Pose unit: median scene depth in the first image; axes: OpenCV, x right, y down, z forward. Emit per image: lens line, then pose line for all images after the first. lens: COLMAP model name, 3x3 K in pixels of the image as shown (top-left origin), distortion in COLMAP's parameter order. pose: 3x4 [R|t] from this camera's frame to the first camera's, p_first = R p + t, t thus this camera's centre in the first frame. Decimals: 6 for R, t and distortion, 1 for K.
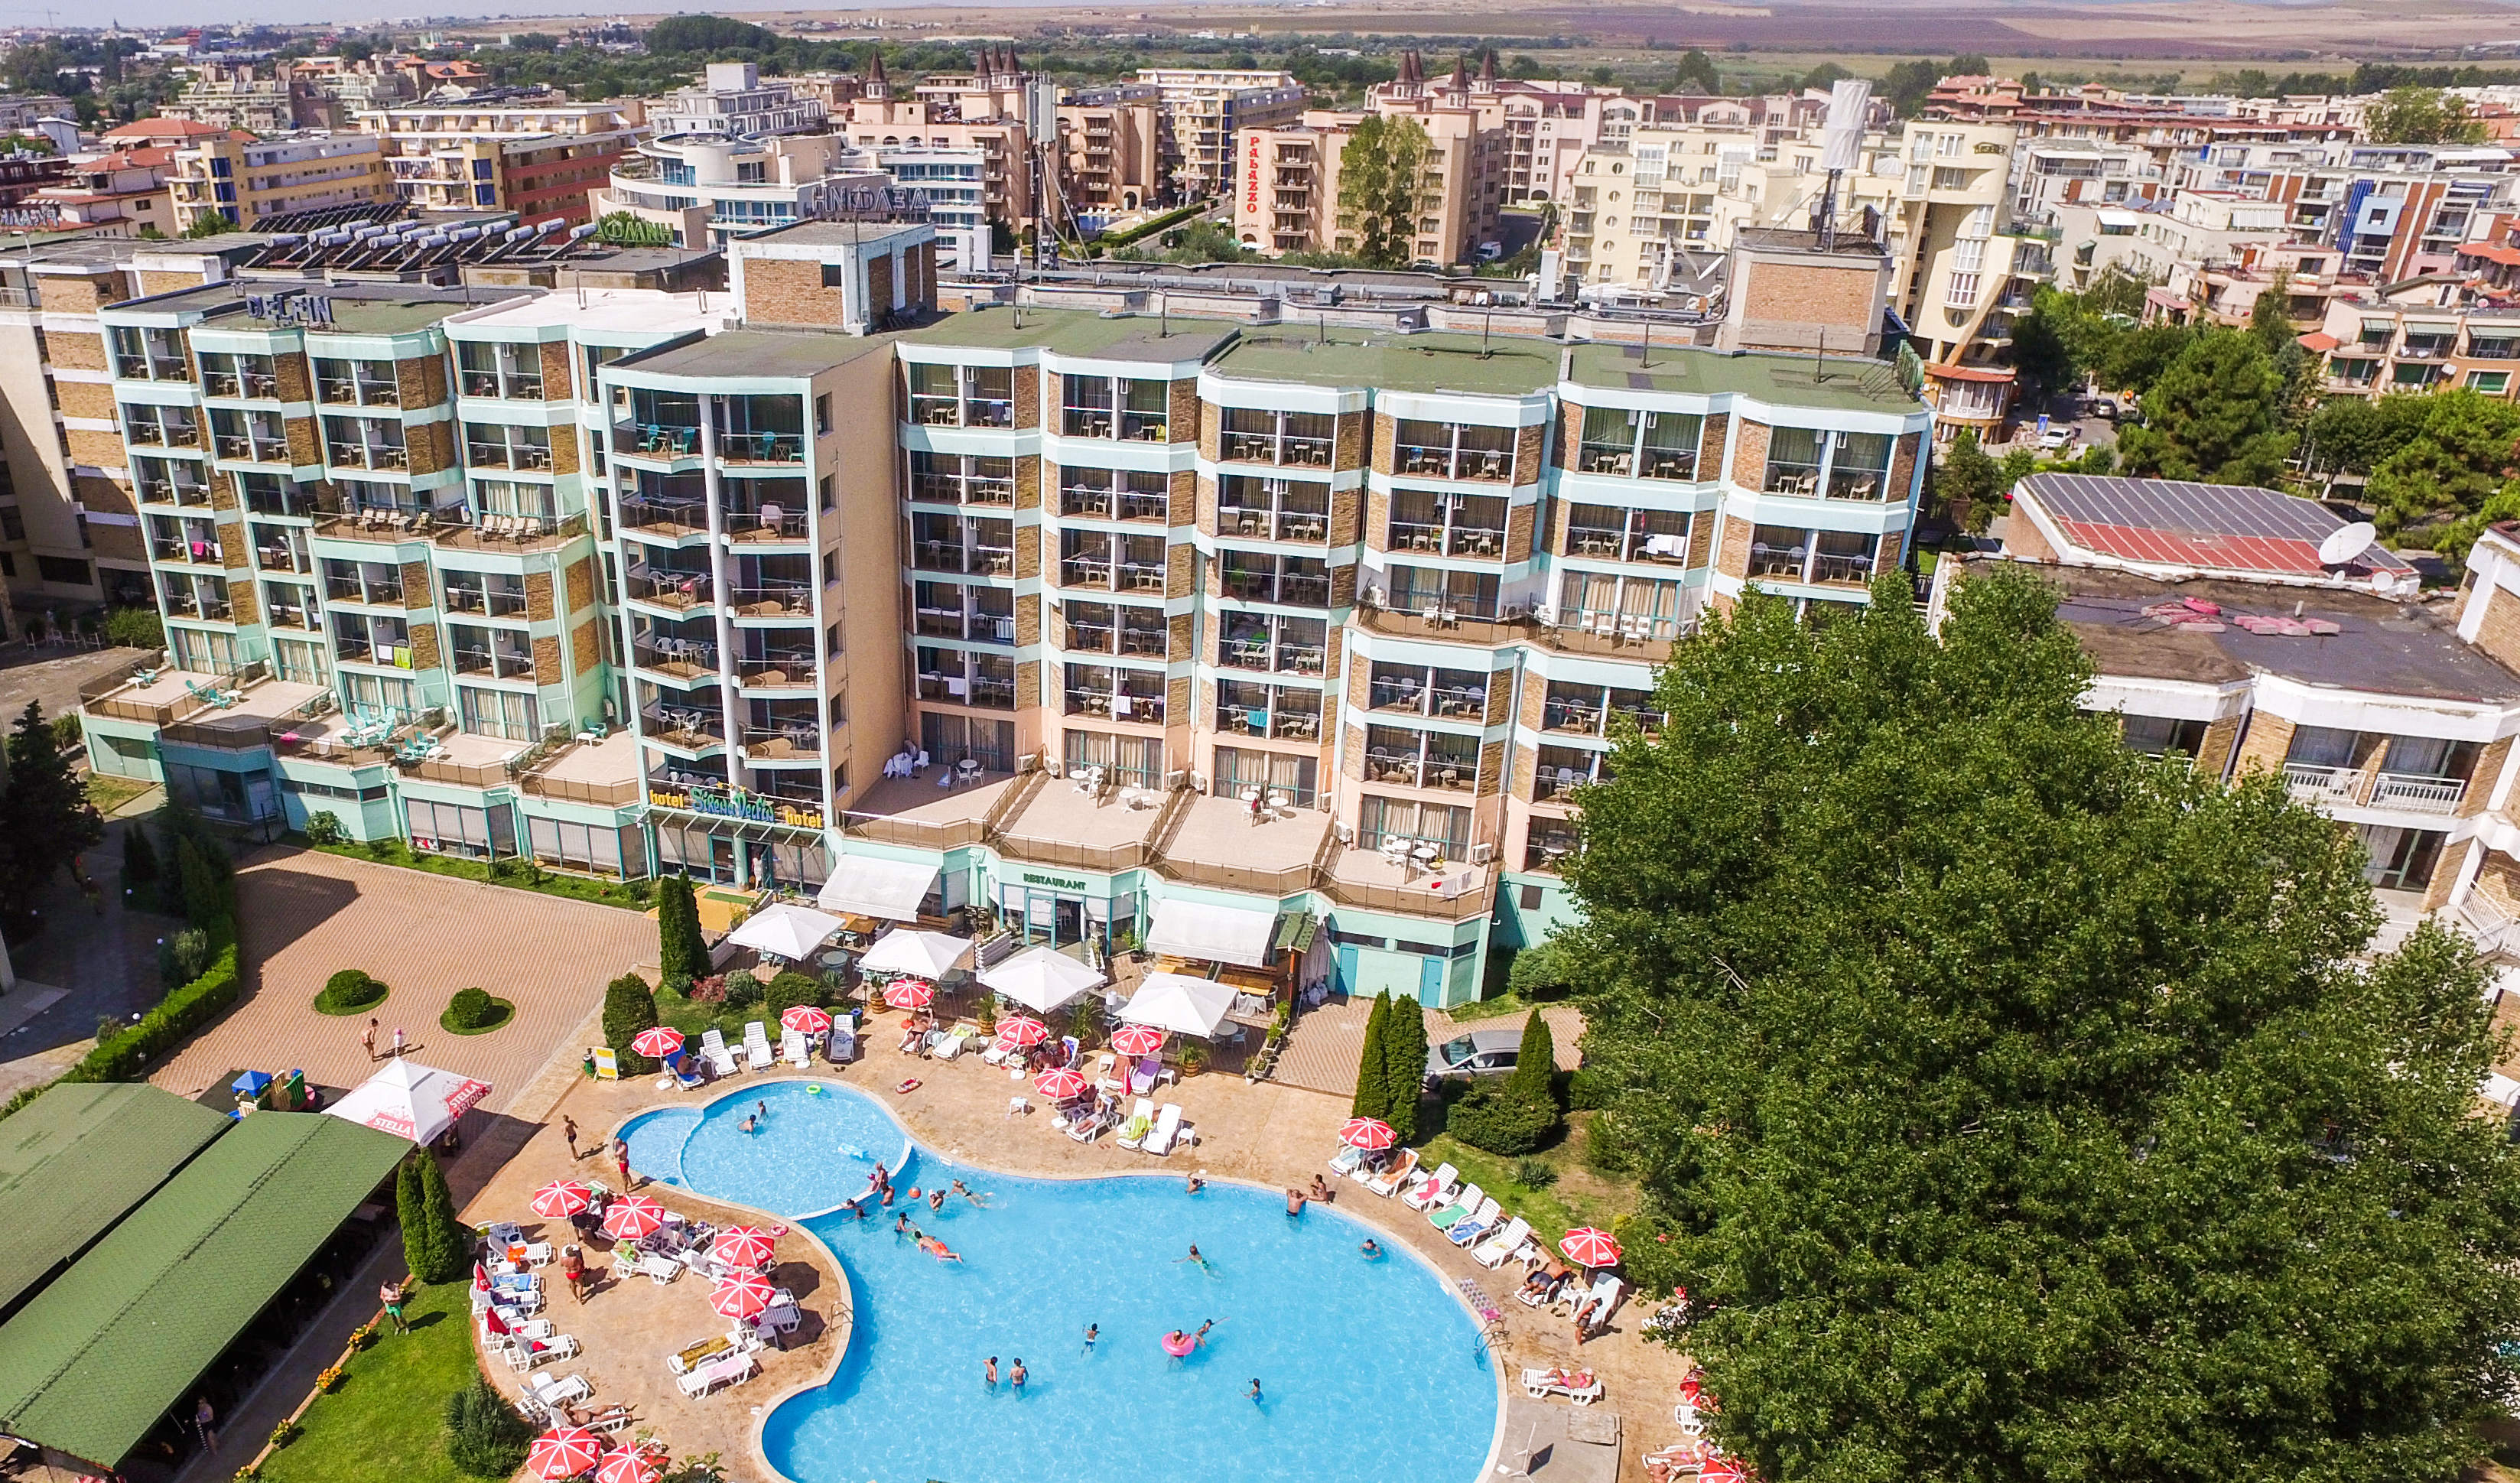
lens RADIAL K [[1839.8, 0, 1041.1], [0, 1839.8, 902.9], [0, 0, 1]] dist [-0.130915, 0.001880]
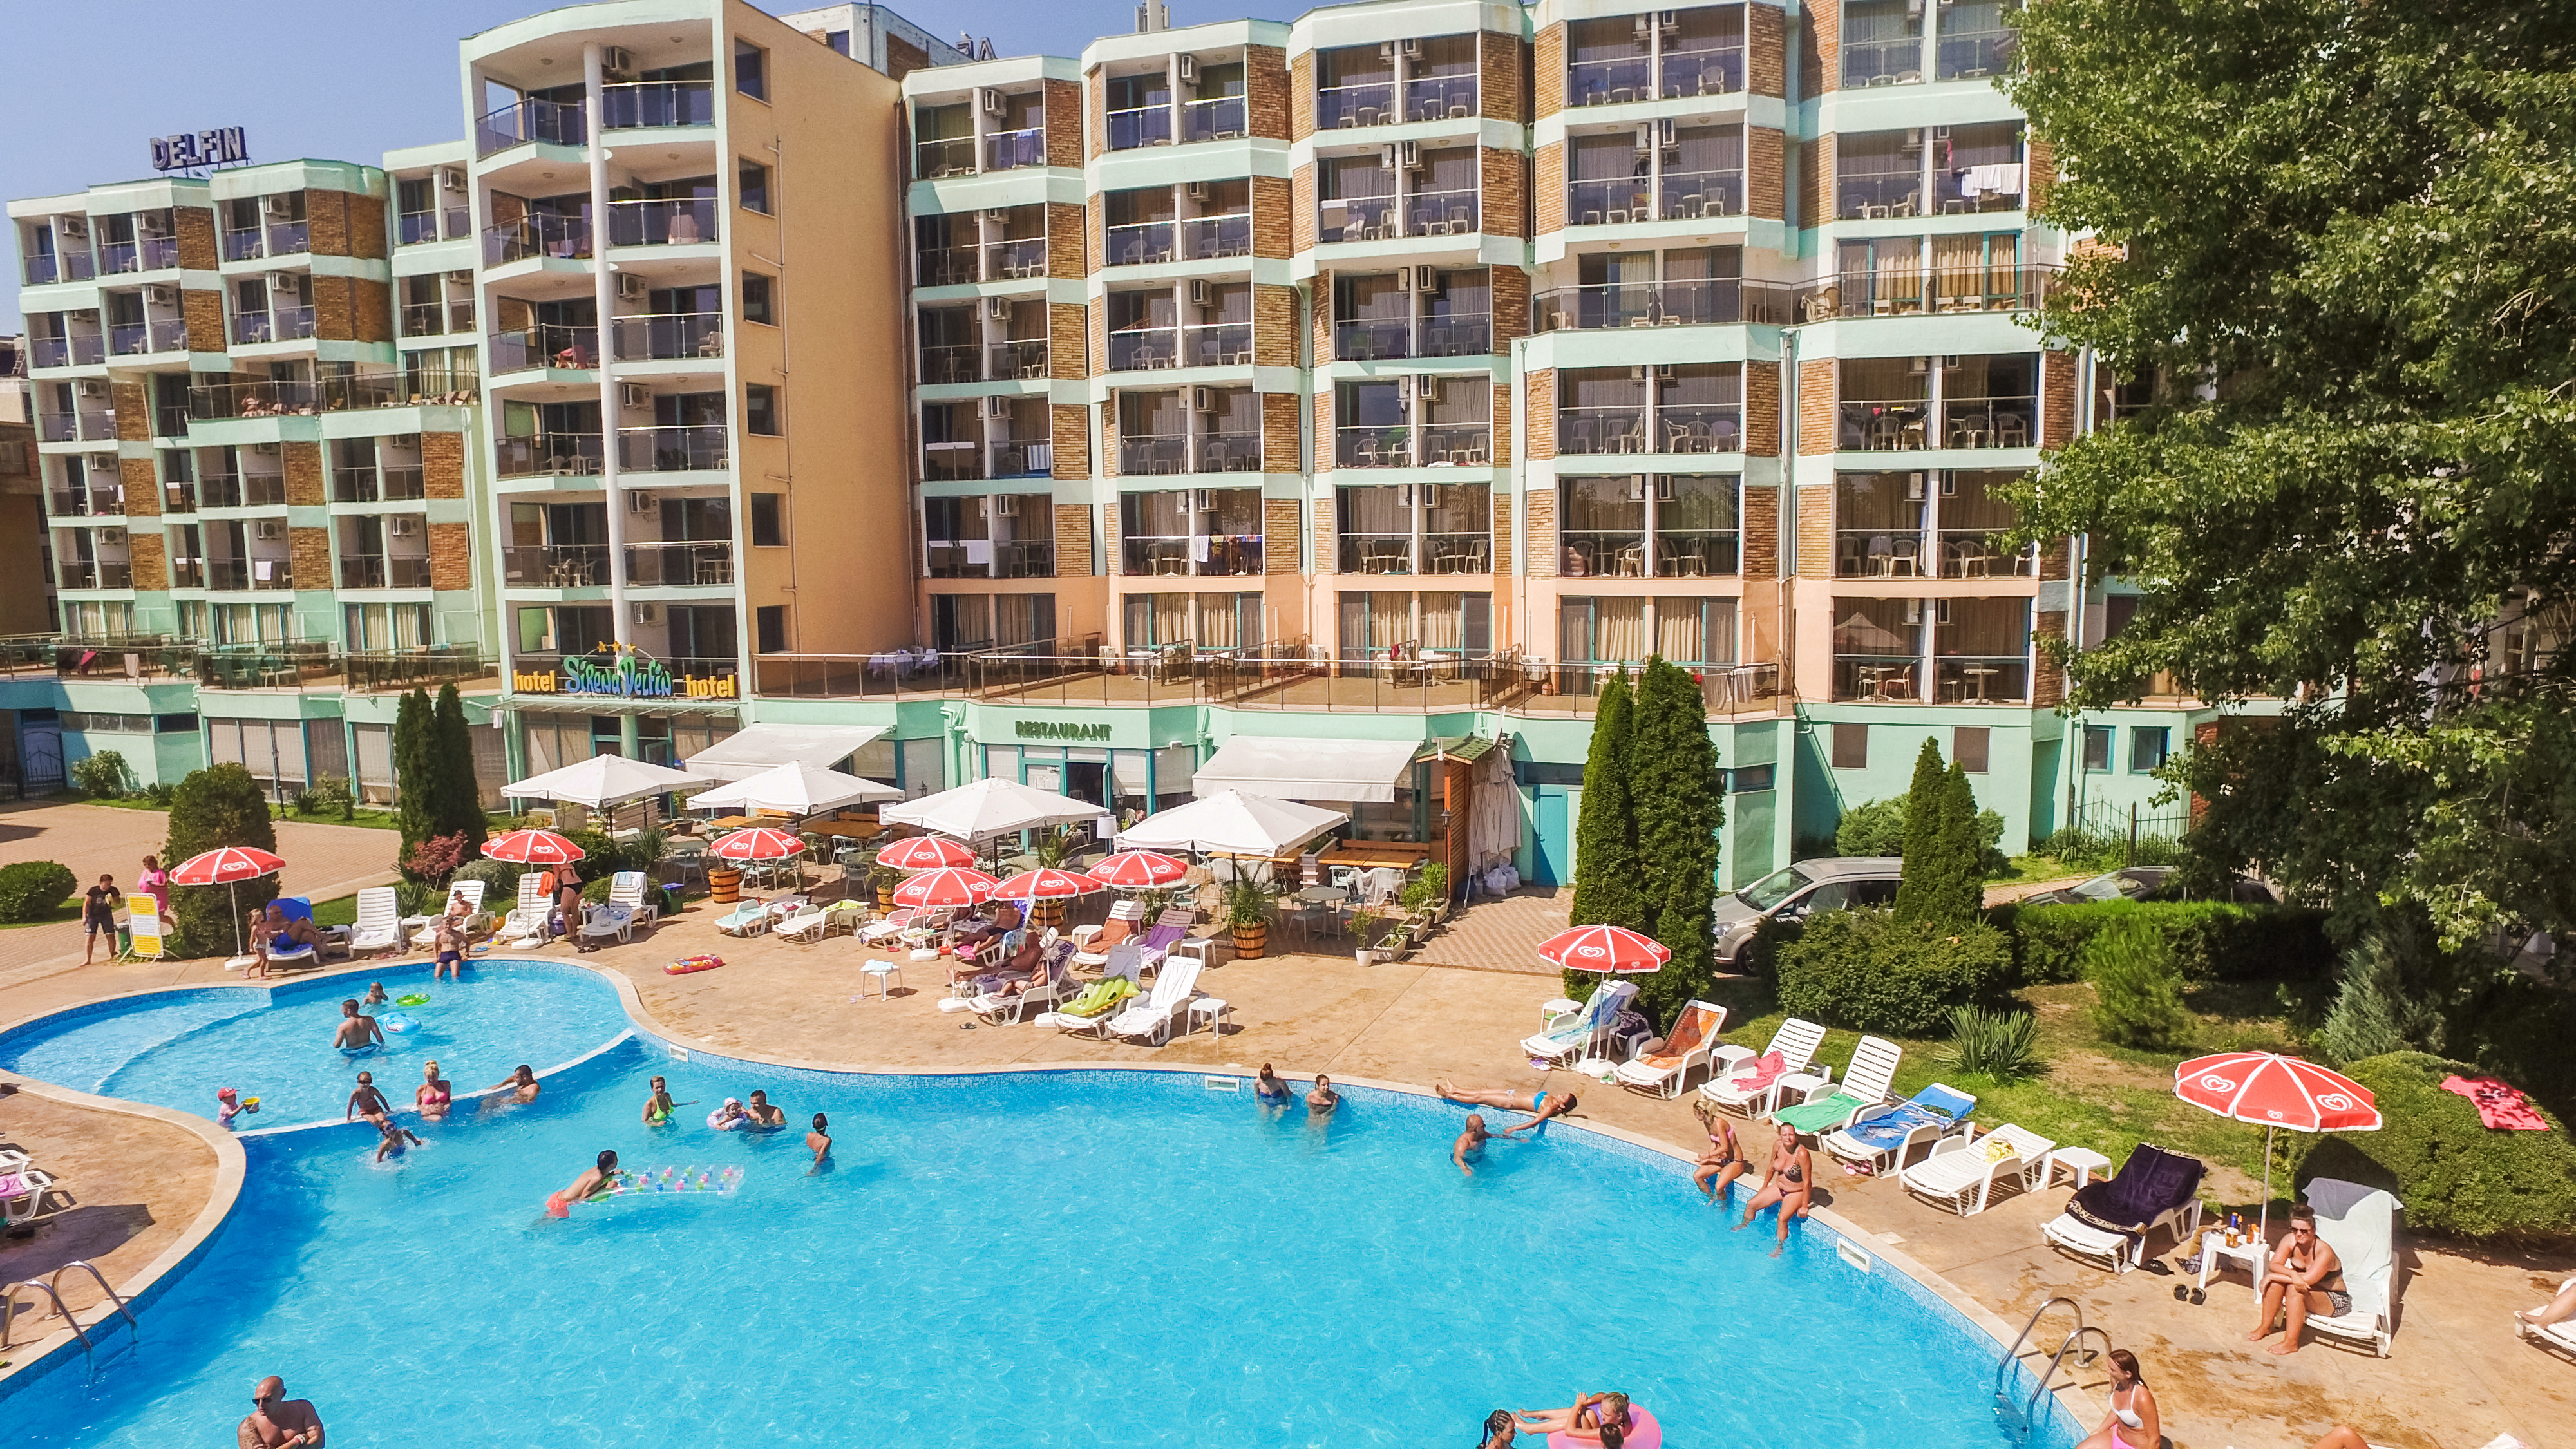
lens RADIAL K [[1537.3, 0, 1288.0], [0, 1537.3, 724.5], [0, 0, 1]] dist [-0.127422, 0.087467]
pose [[0.999810, -0.012189, -0.015234, 0.086220], [0.006160, 0.938092, -0.346332, 0.157165], [0.018513, 0.346172, 0.937988, 0.500771]]
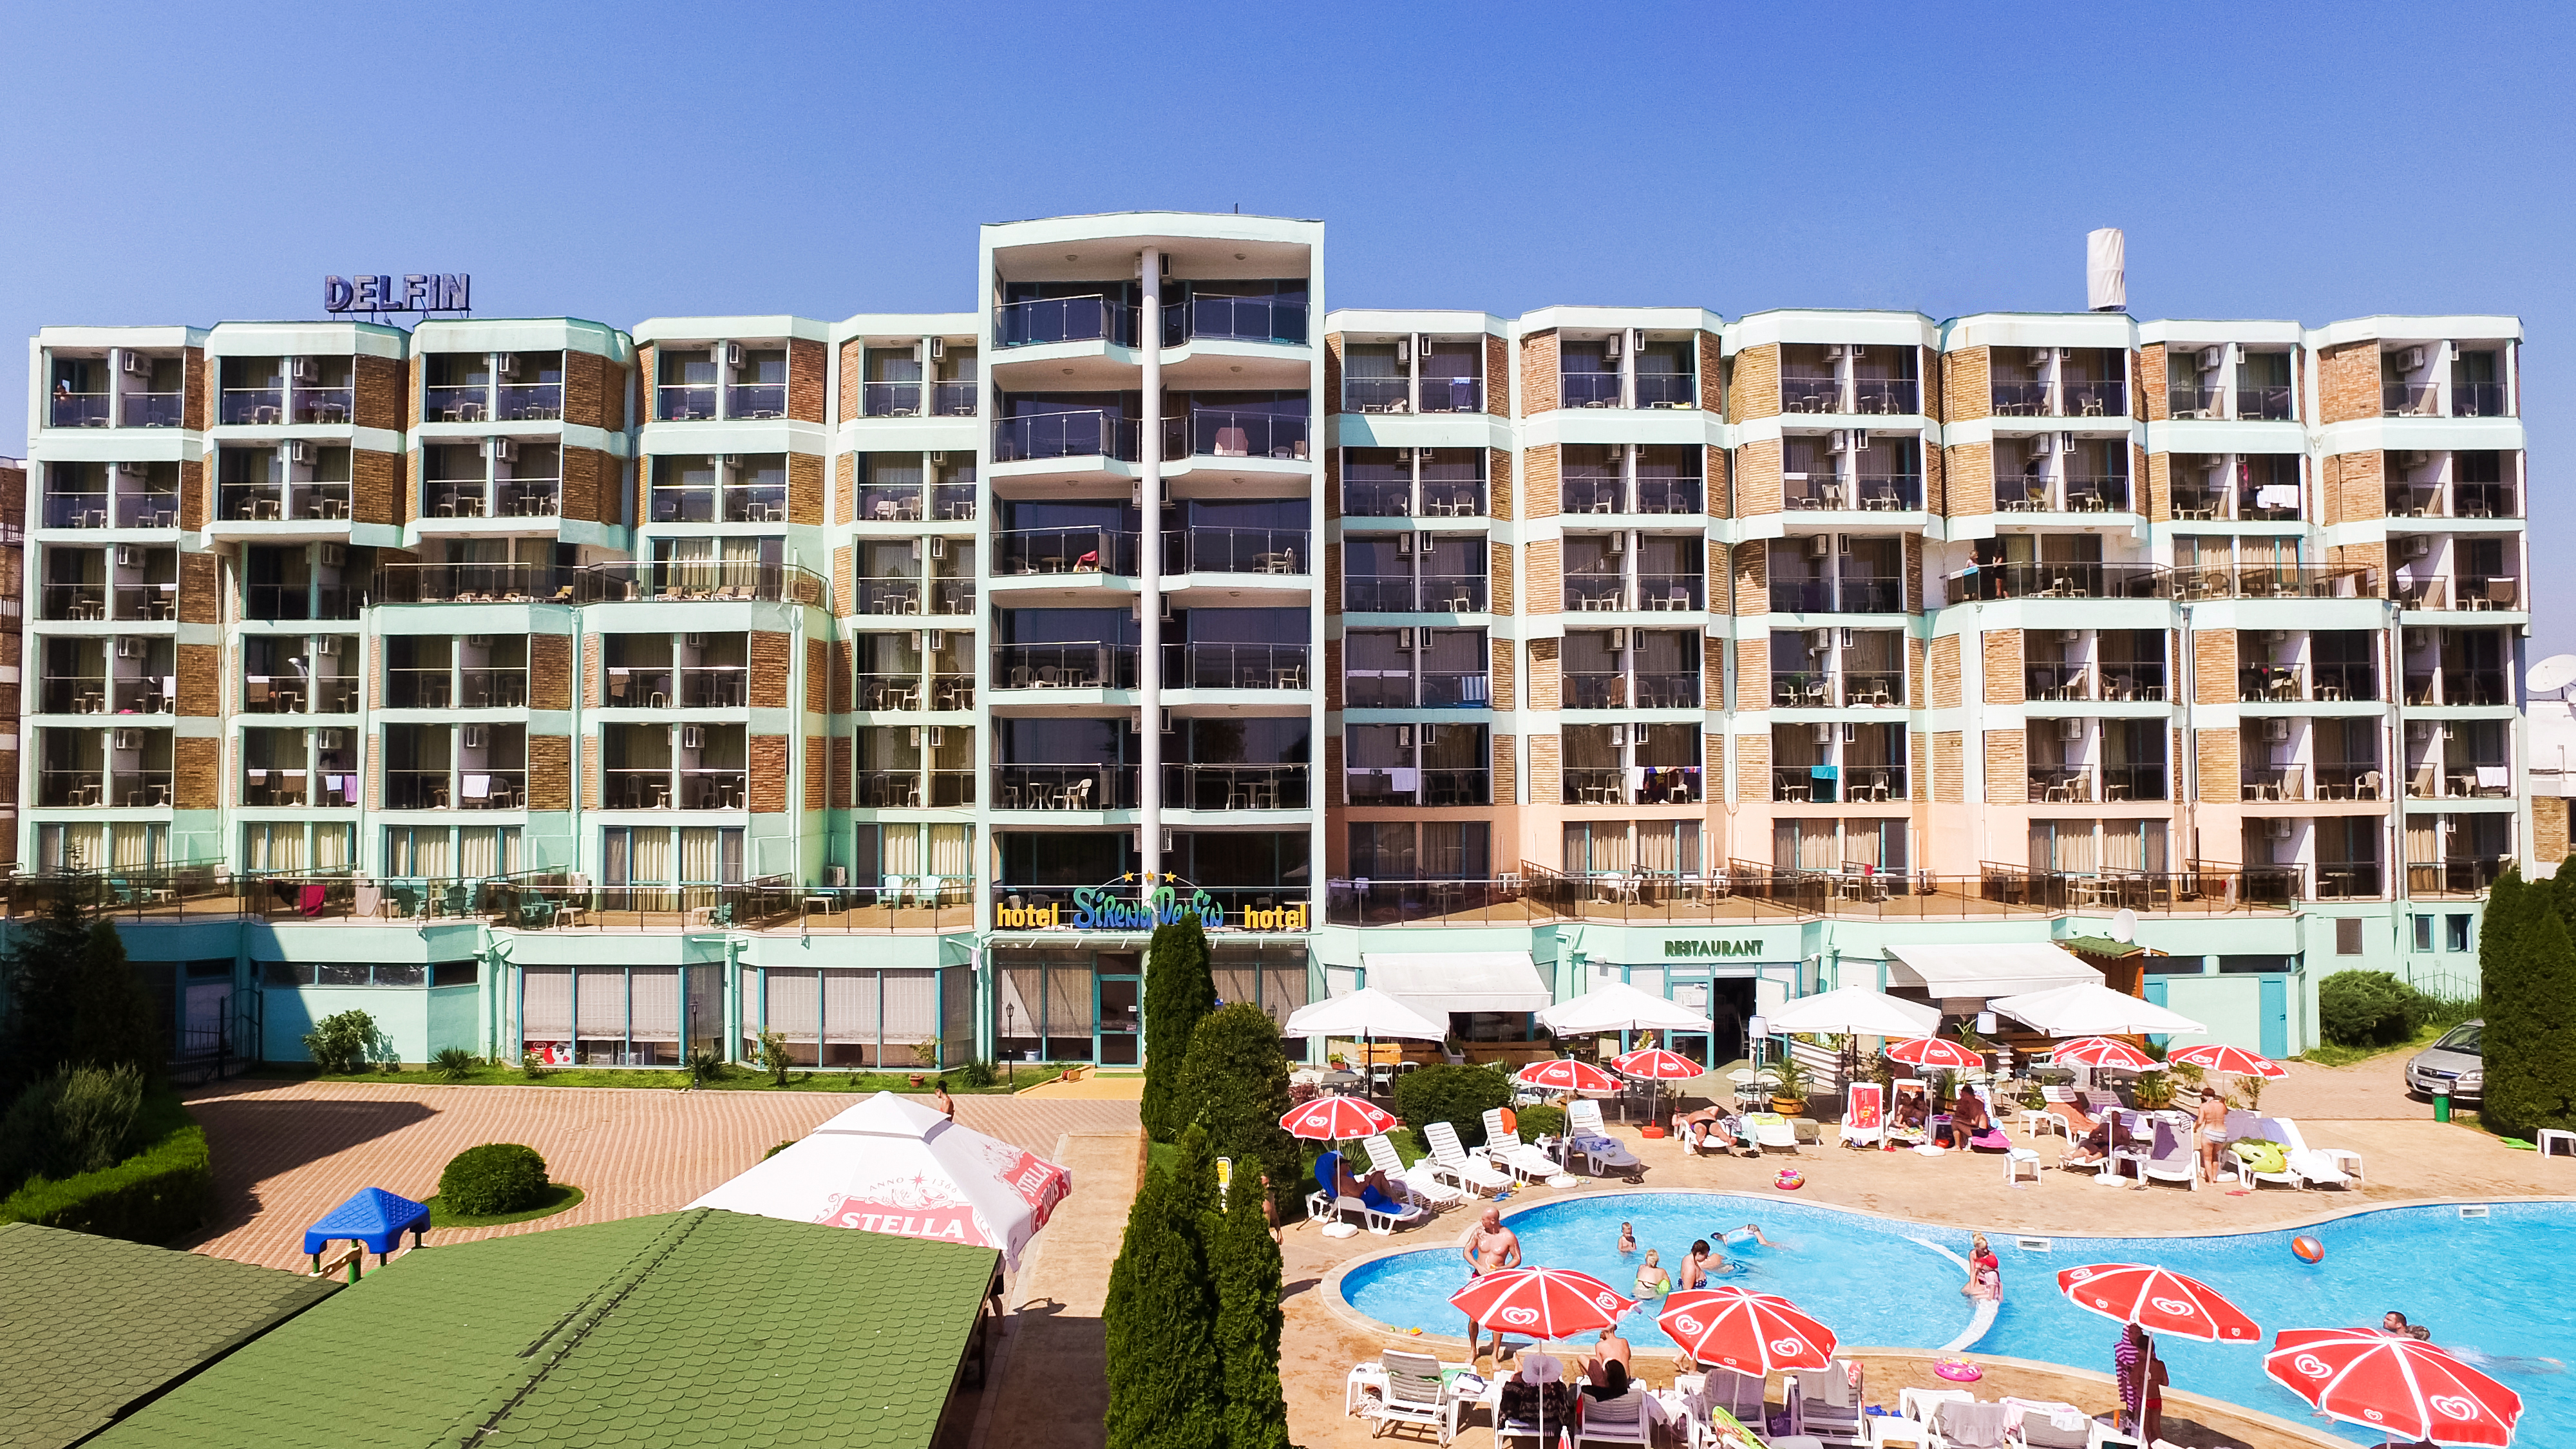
lens RADIAL K [[1537.3, 0, 1288.0], [0, 1537.3, 724.5], [0, 0, 1]] dist [-0.127422, 0.087467]
pose [[0.950592, 0.006046, 0.310384, -0.287419], [0.145351, 0.874786, -0.462194, 0.137962], [-0.274314, 0.484472, 0.830686, 0.539433]]
